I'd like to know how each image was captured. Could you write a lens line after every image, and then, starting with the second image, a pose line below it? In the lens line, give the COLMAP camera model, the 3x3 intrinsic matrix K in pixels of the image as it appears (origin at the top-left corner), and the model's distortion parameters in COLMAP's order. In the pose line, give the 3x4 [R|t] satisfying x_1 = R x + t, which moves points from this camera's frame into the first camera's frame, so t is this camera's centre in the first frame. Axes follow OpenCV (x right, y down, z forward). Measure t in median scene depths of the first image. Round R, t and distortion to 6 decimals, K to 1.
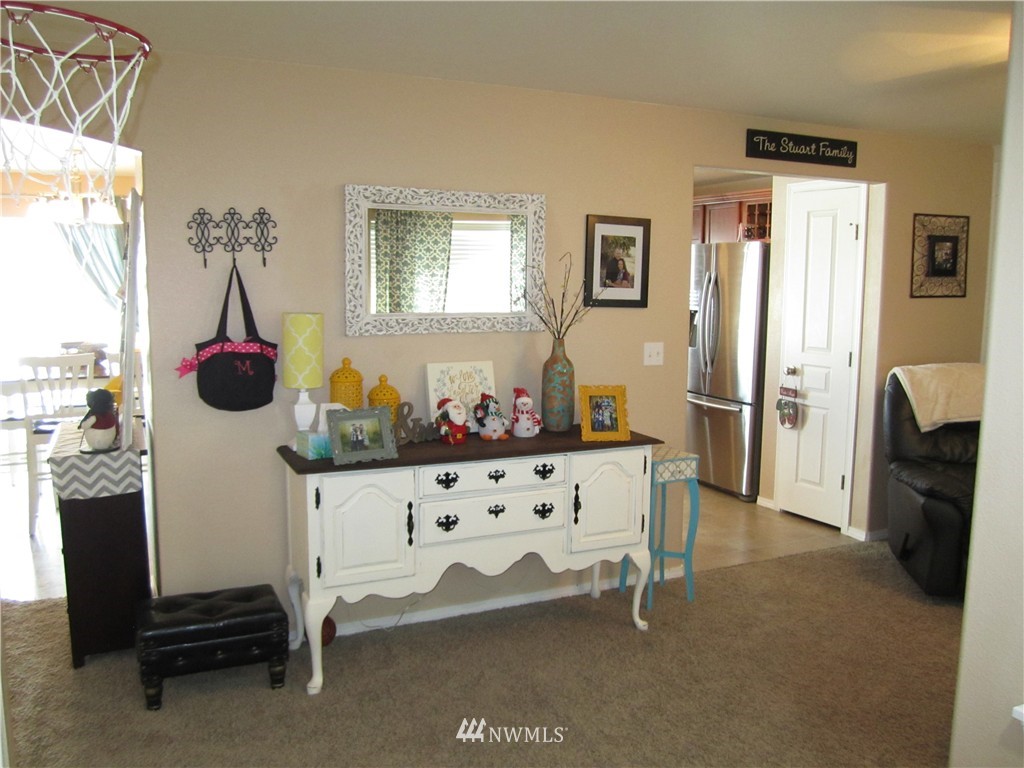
lens RADIAL K [[838.4, 0, 511.5], [0, 838.4, 381.6], [0, 0, 1]] dist [-0.080670, 0.049591]
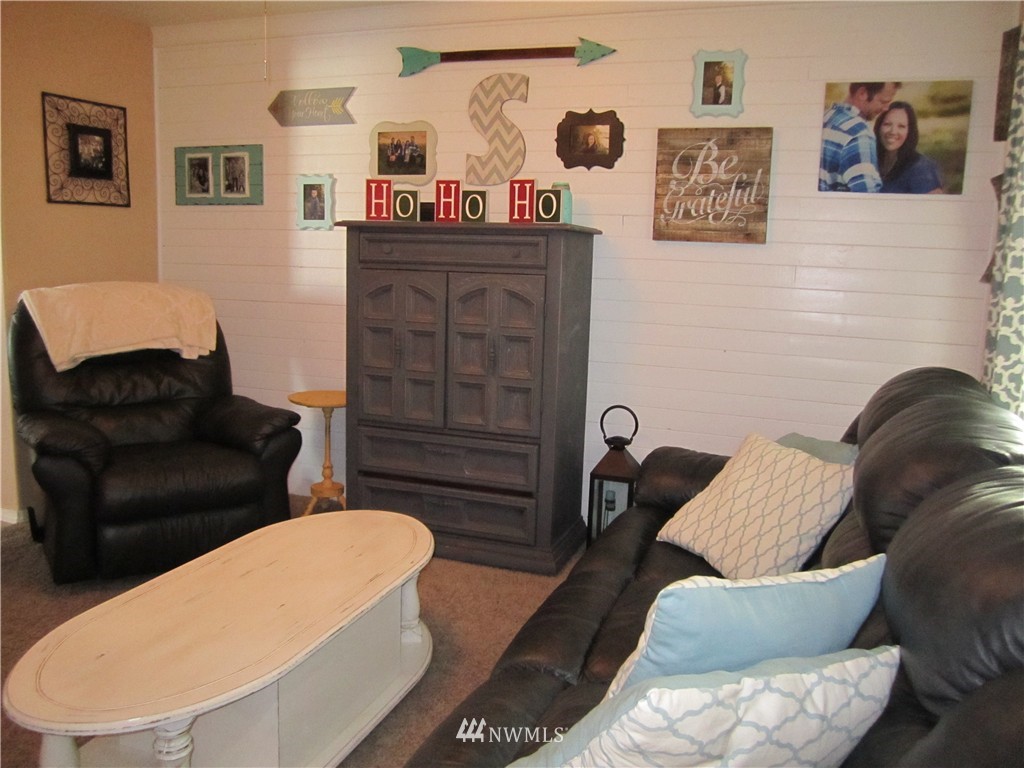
lens RADIAL K [[838.4, 0, 514.0], [0, 838.4, 387.7], [0, 0, 1]] dist [-0.080670, 0.049591]
pose [[0.710821, -0.105022, 0.695488, 0.241782], [0.070242, 0.994446, 0.078376, 0.041656], [-0.699856, -0.006859, 0.714251, 0.142335]]
